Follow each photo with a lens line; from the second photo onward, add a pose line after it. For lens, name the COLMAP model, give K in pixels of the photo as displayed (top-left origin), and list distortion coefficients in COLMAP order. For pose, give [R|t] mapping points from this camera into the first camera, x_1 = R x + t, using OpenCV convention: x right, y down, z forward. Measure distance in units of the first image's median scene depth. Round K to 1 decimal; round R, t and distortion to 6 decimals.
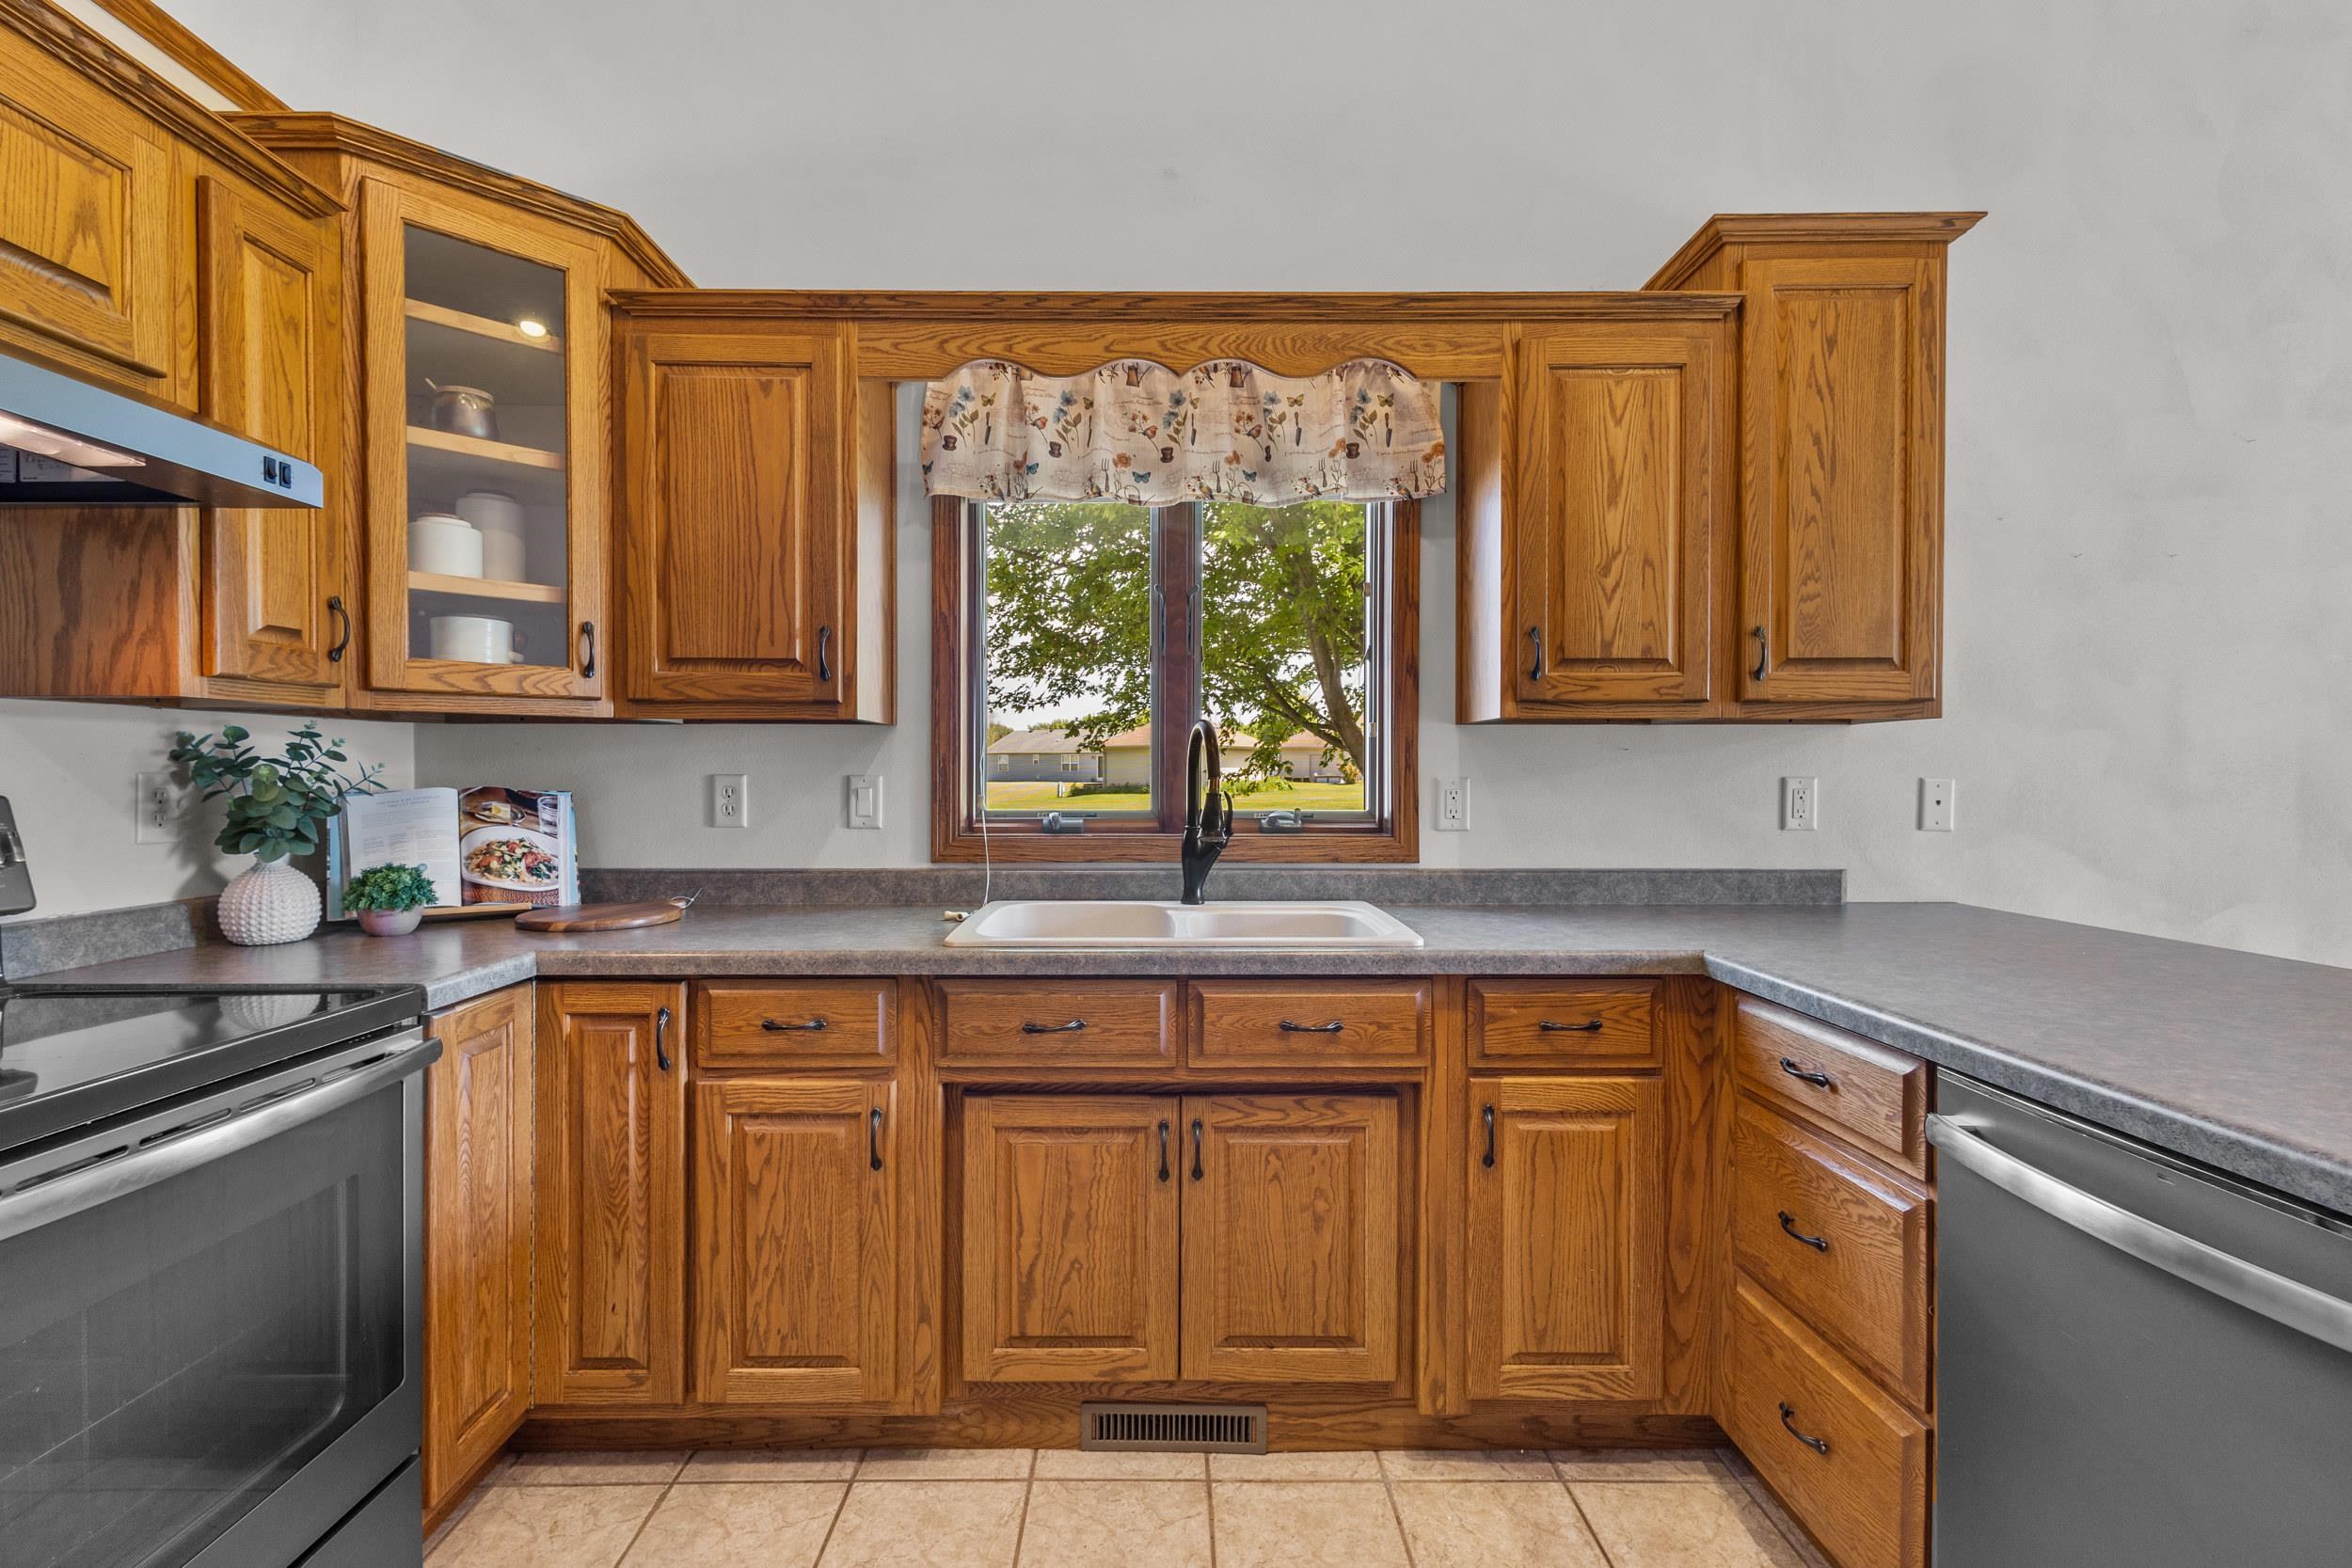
lens RADIAL K [[1086.0, 0, 1167.0], [0, 1086.0, 782.7], [0, 0, 1]] dist [0.006870, -0.000400]
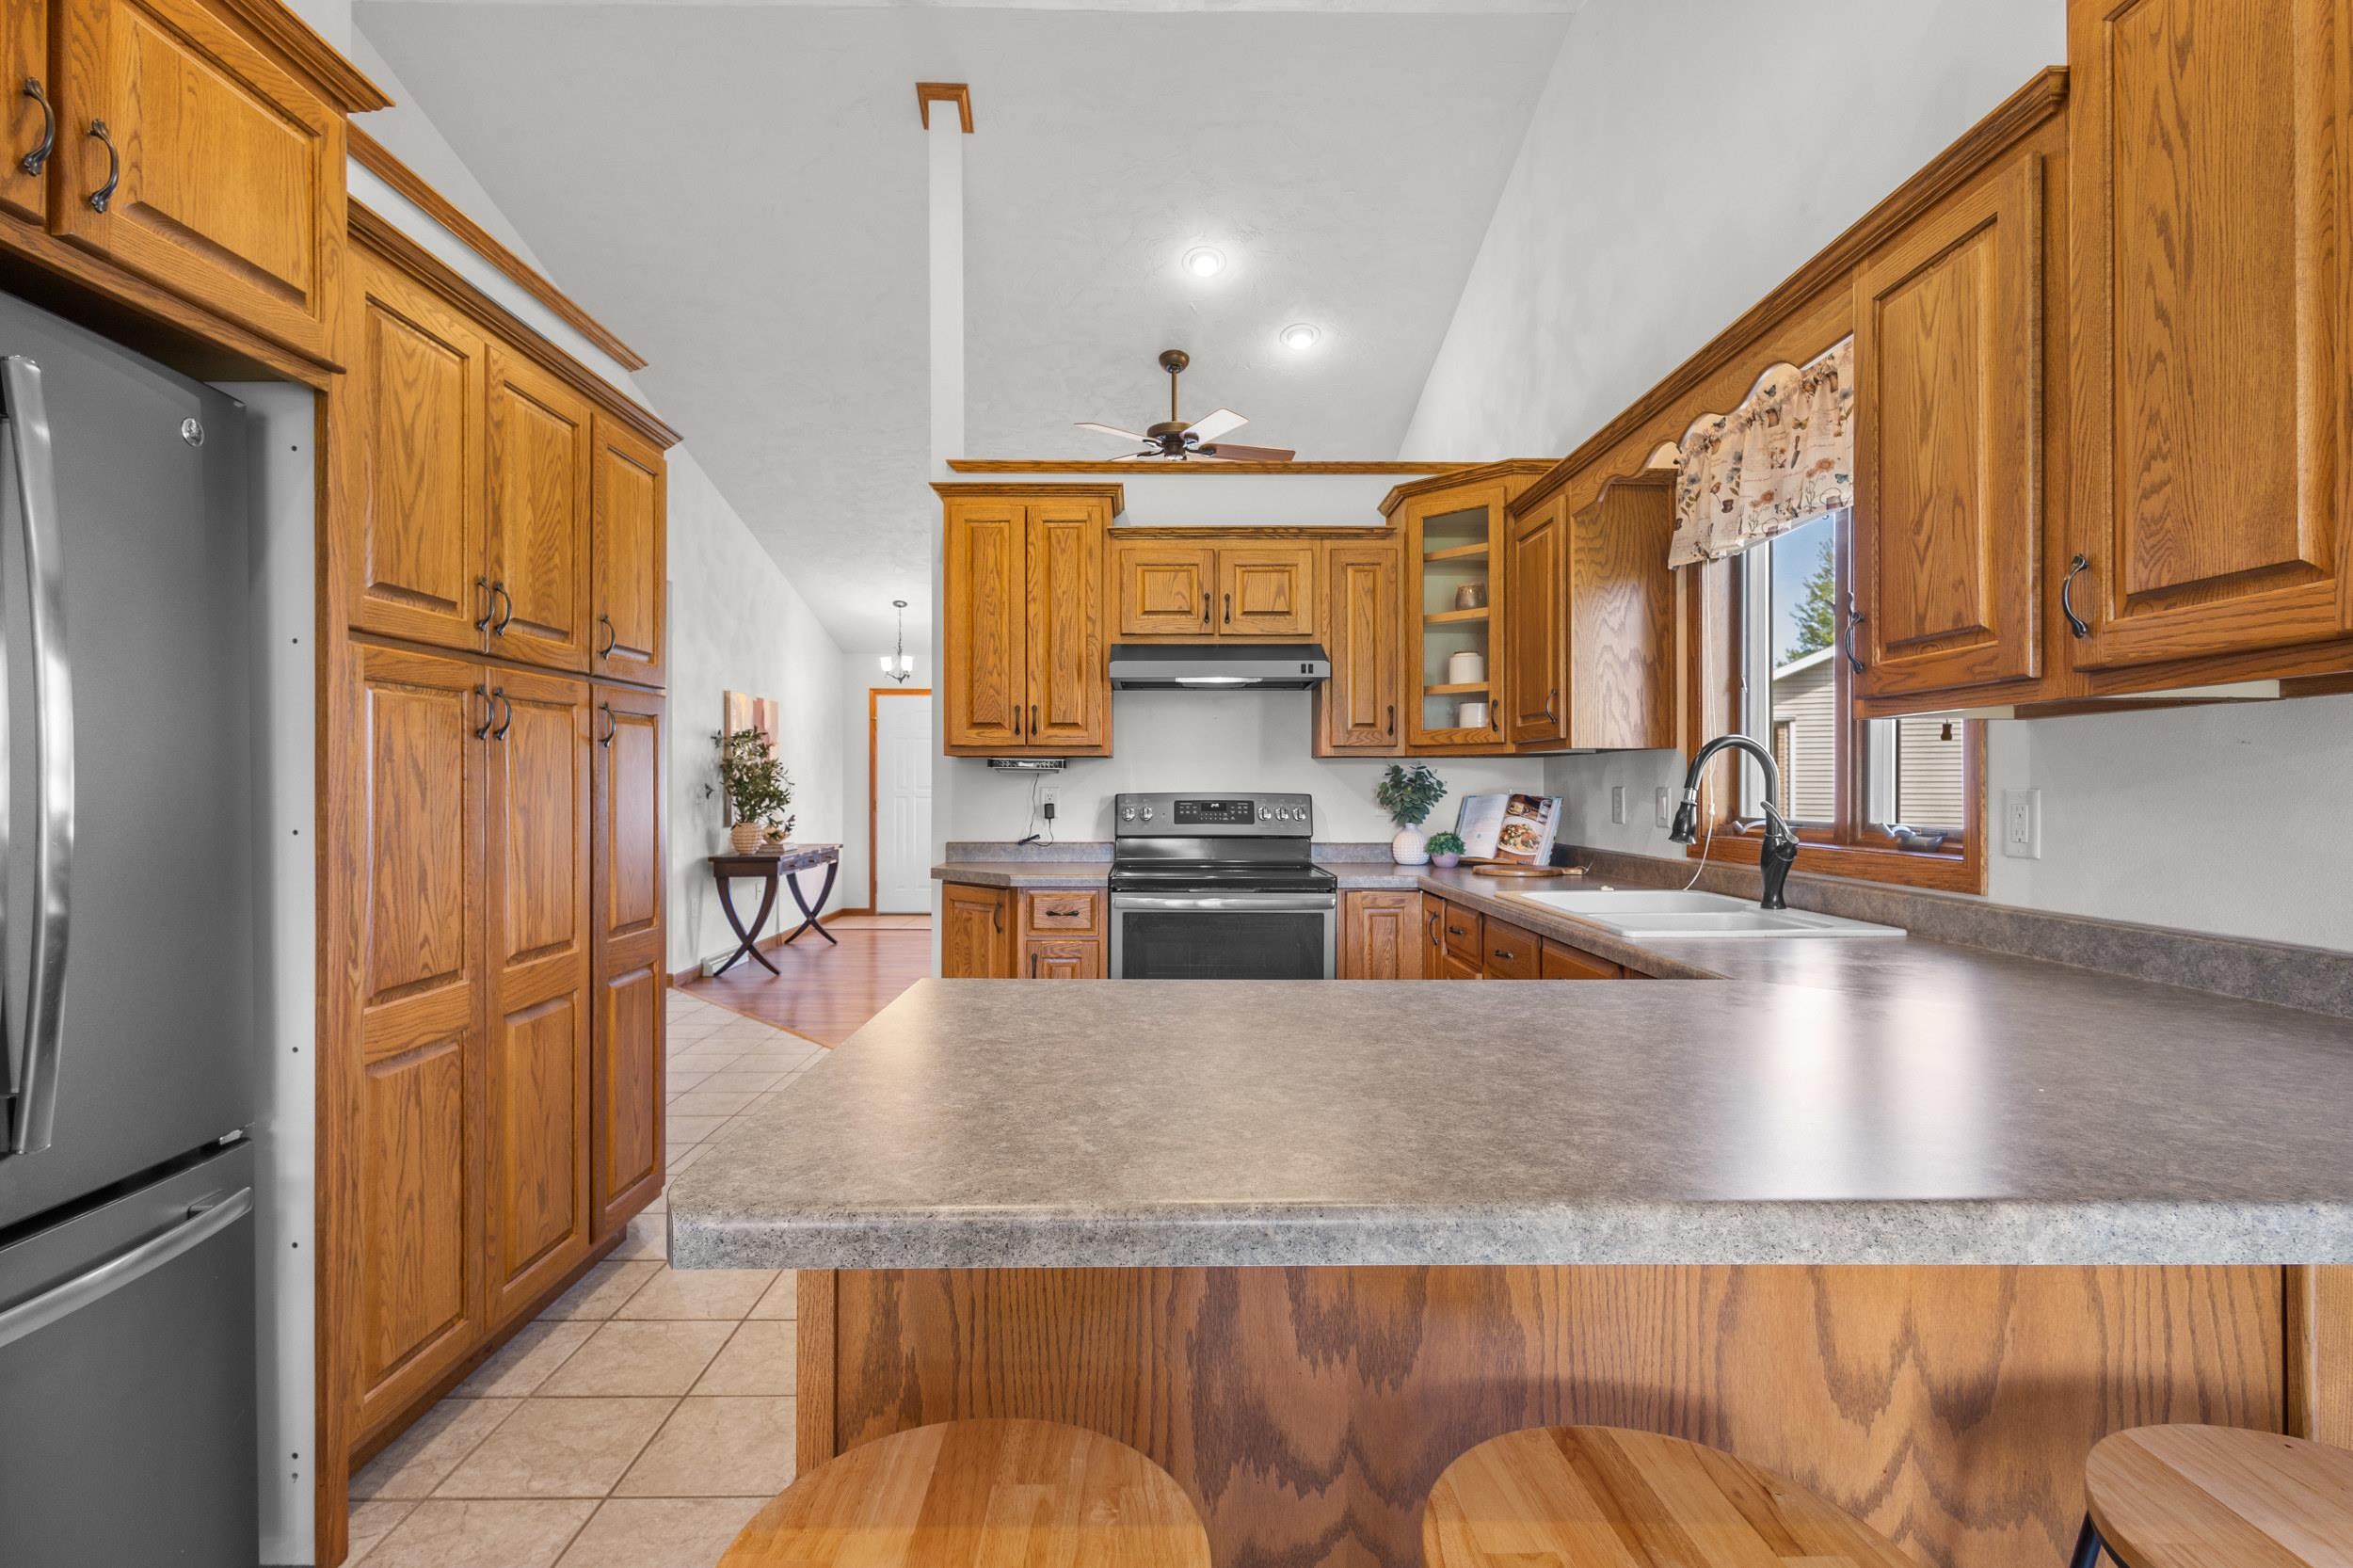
lens RADIAL K [[1085.9, 0, 1167.9], [0, 1085.9, 781.8], [0, 0, 1]] dist [0.012396, -0.005227]
pose [[0.008753, -0.006534, -0.999940, 1.192703], [-0.010406, 0.999924, -0.006625, 0.002030], [0.999908, 0.010463, 0.008684, 0.450048]]
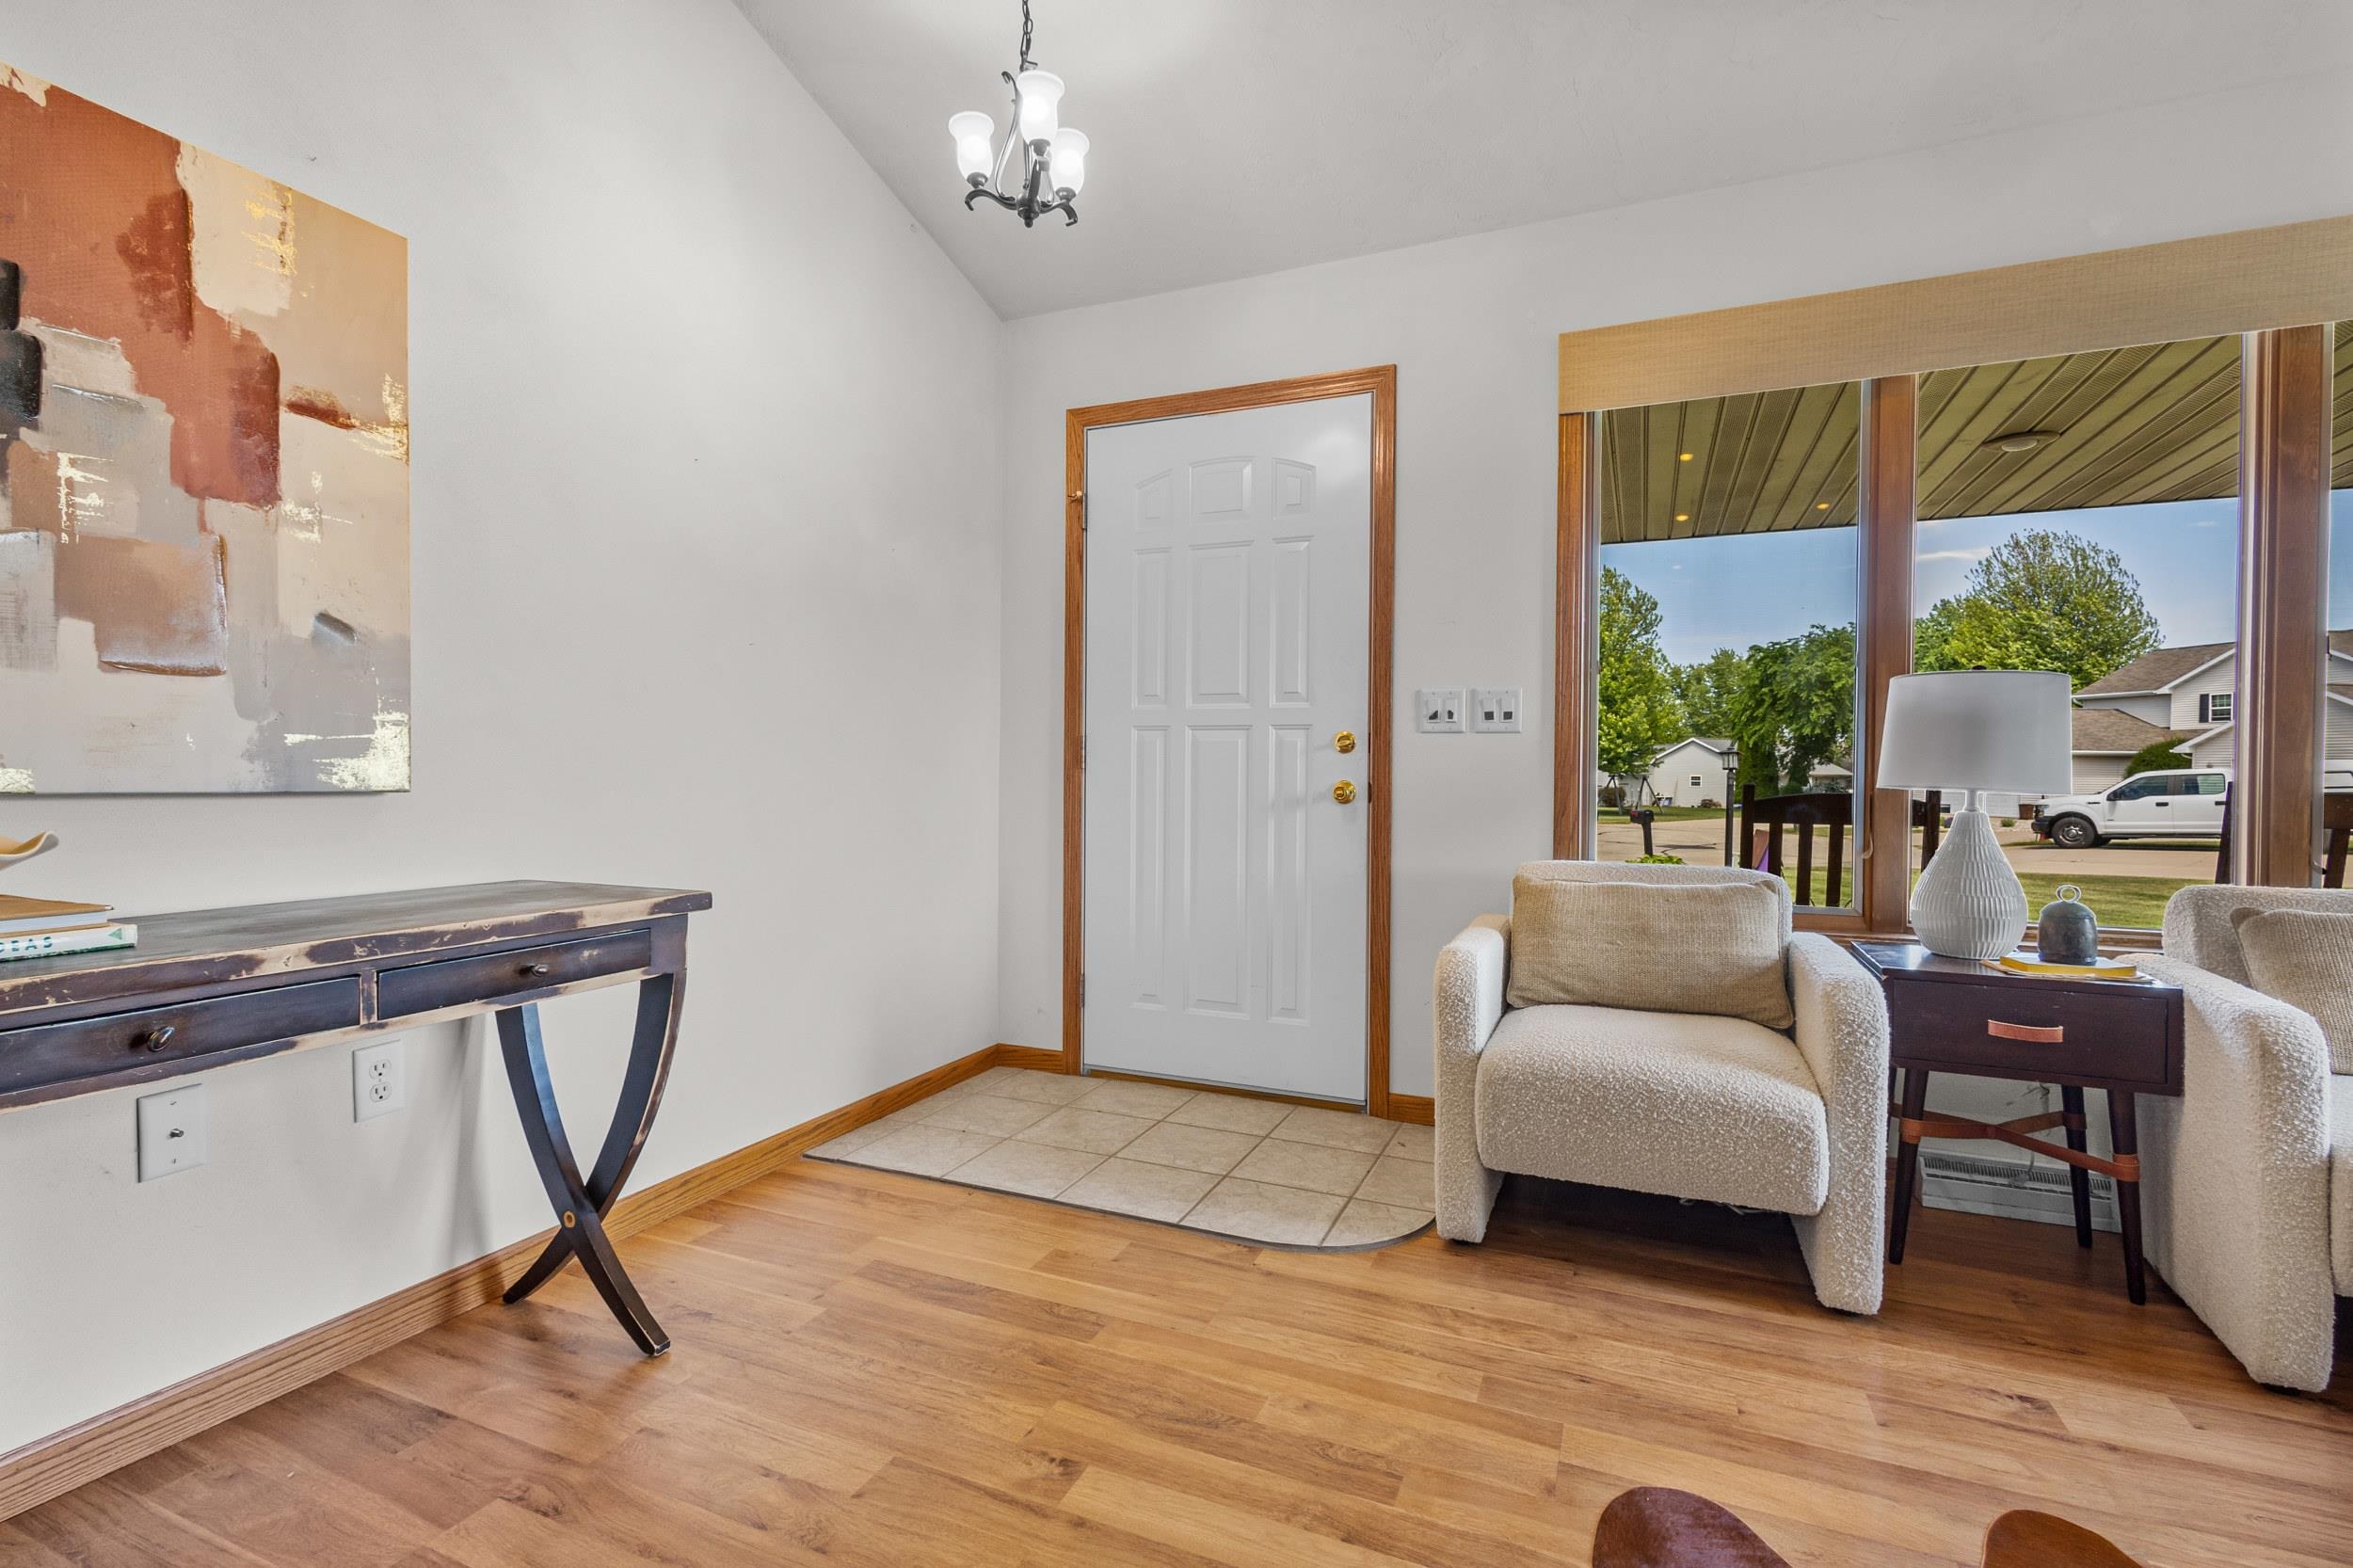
lens RADIAL K [[1086.6, 0, 1167.5], [0, 1086.6, 782.7], [0, 0, 1]] dist [0.006870, -0.000400]
pose [[-0.406527, 0.005425, -0.913623, -2.188804], [-0.016405, 0.999778, 0.013237, 0.108750], [0.913492, 0.020369, -0.406348, -0.012057]]
